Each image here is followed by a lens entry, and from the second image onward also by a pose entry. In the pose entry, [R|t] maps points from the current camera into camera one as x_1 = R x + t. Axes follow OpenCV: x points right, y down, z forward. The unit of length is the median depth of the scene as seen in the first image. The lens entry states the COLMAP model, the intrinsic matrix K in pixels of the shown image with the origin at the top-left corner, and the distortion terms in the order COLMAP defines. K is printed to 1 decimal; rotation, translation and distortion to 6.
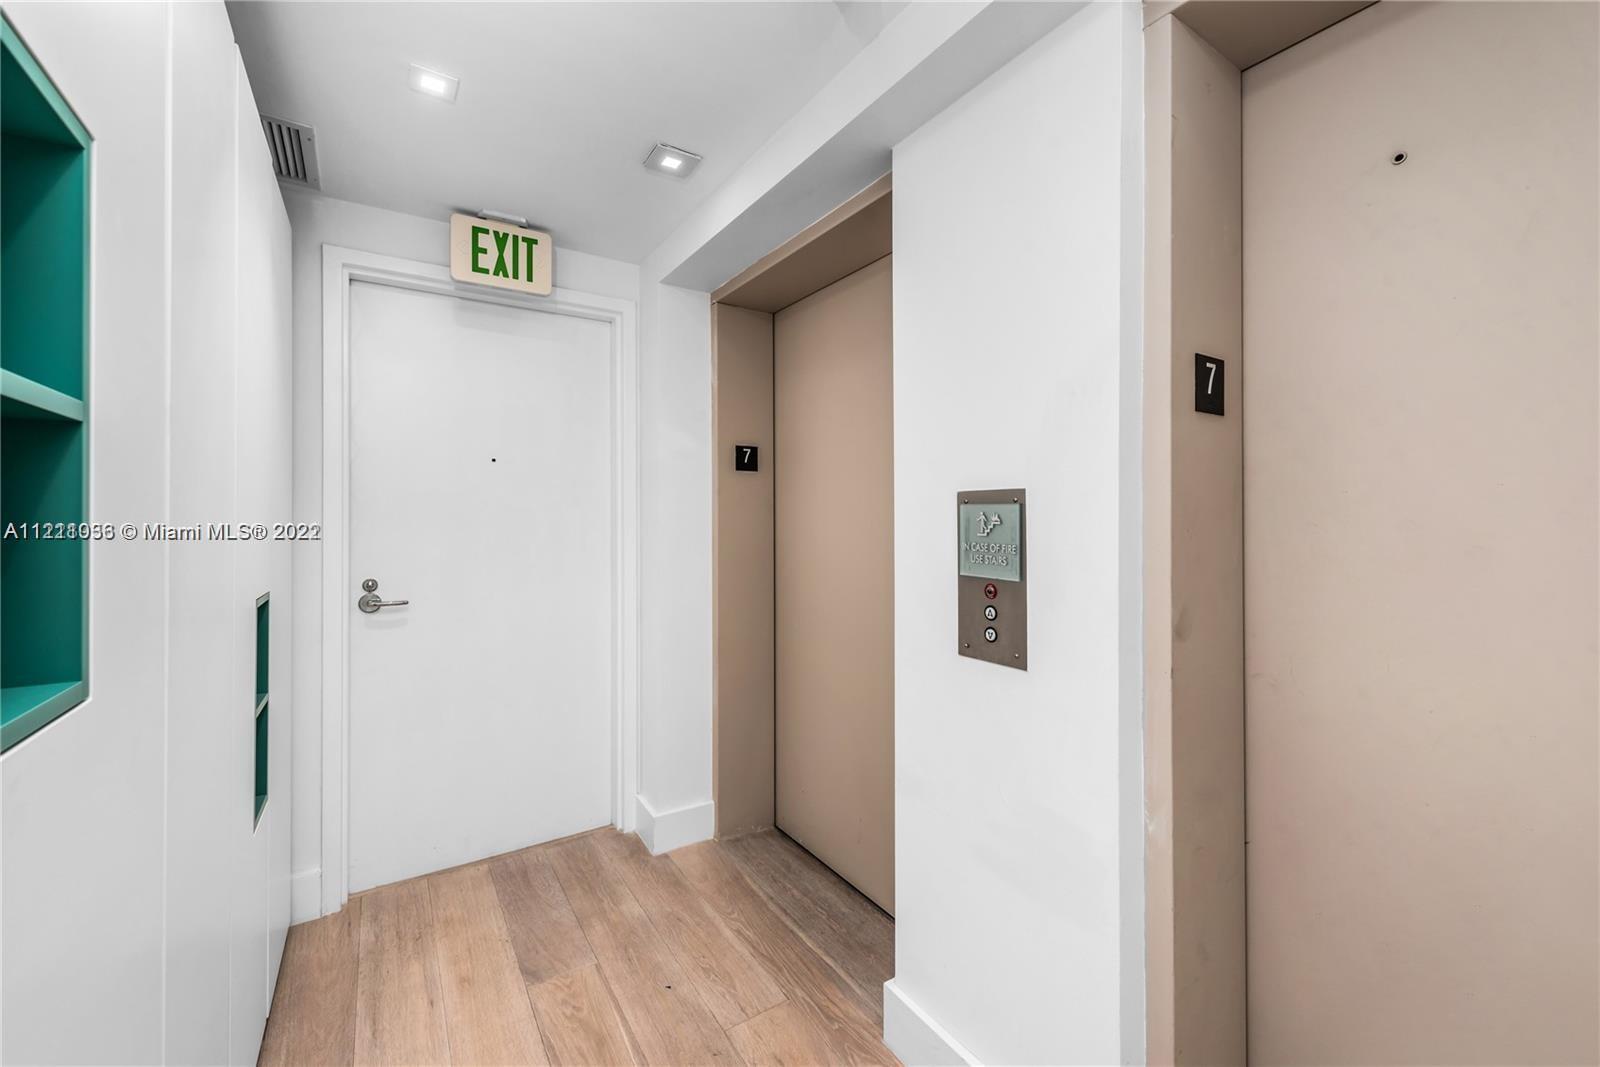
lens RADIAL K [[642.2, 0, 799.4], [0, 642.2, 511.8], [0, 0, 1]] dist [0.001007, 0.000073]
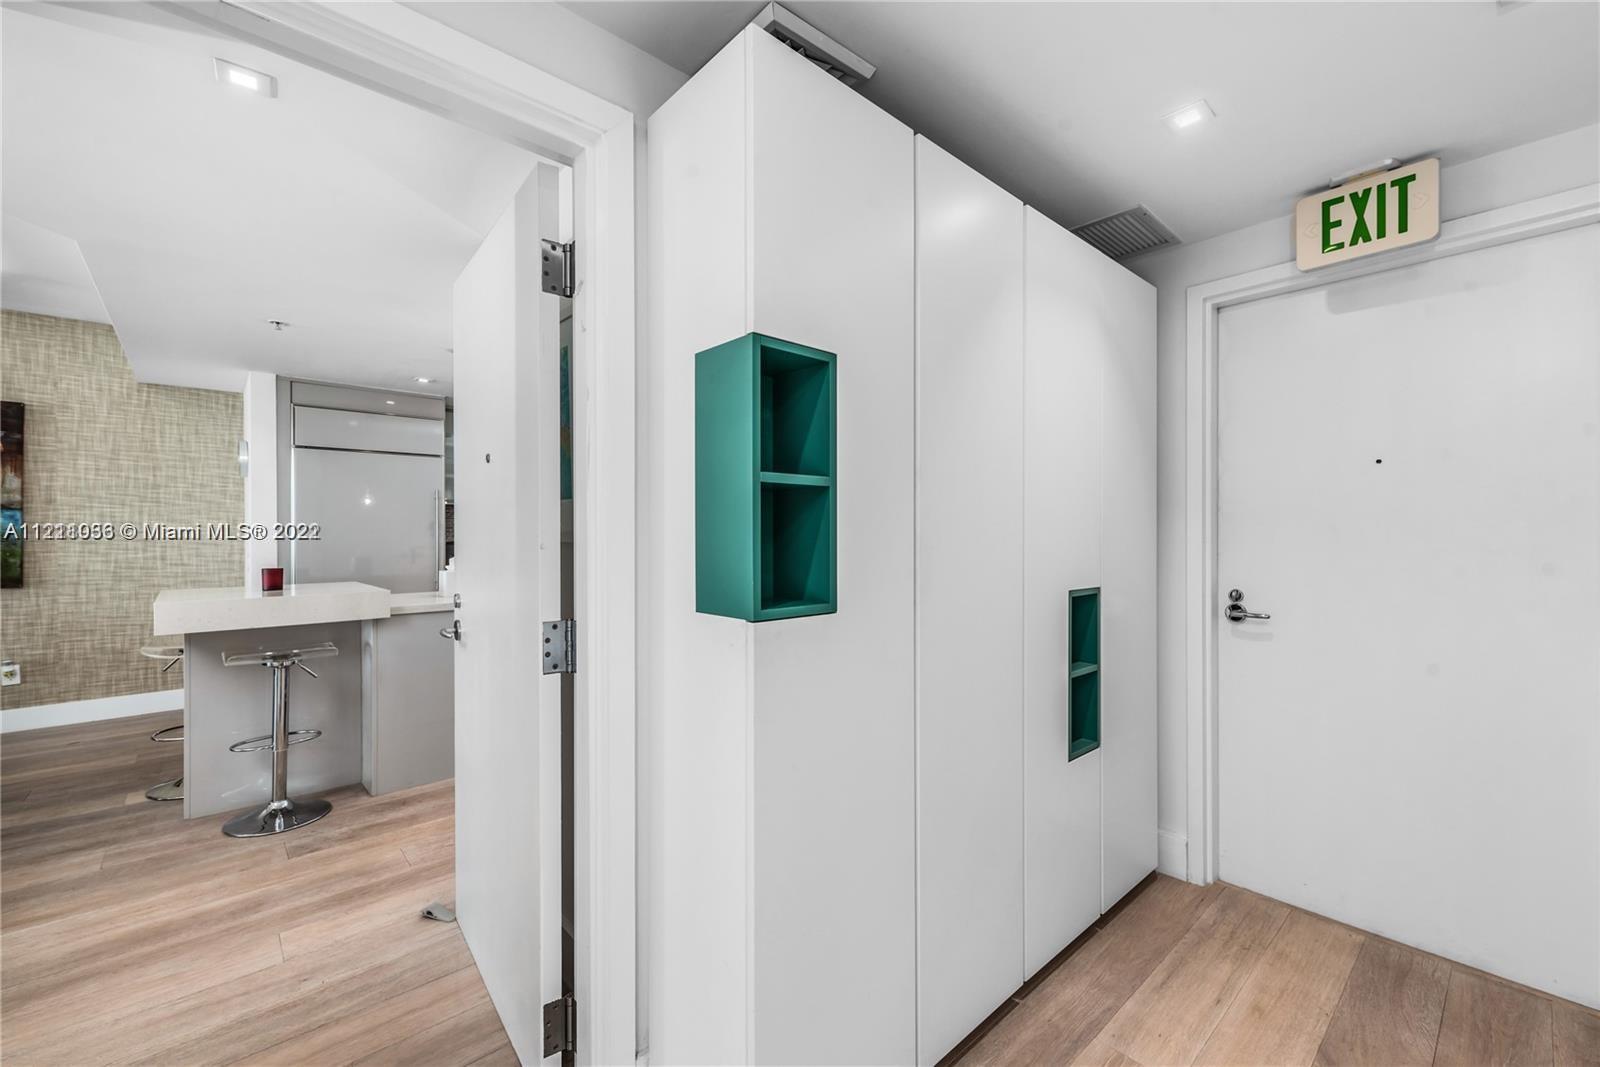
lens RADIAL K [[655.8, 0, 800.0], [0, 655.8, 533.5], [0, 0, 1]] dist [0.000668, -0.000004]
pose [[0.143548, 0.000641, -0.989643, 0.289241], [0.006248, 0.999979, 0.001554, 0.008124], [0.989624, -0.006406, 0.143541, 0.150654]]
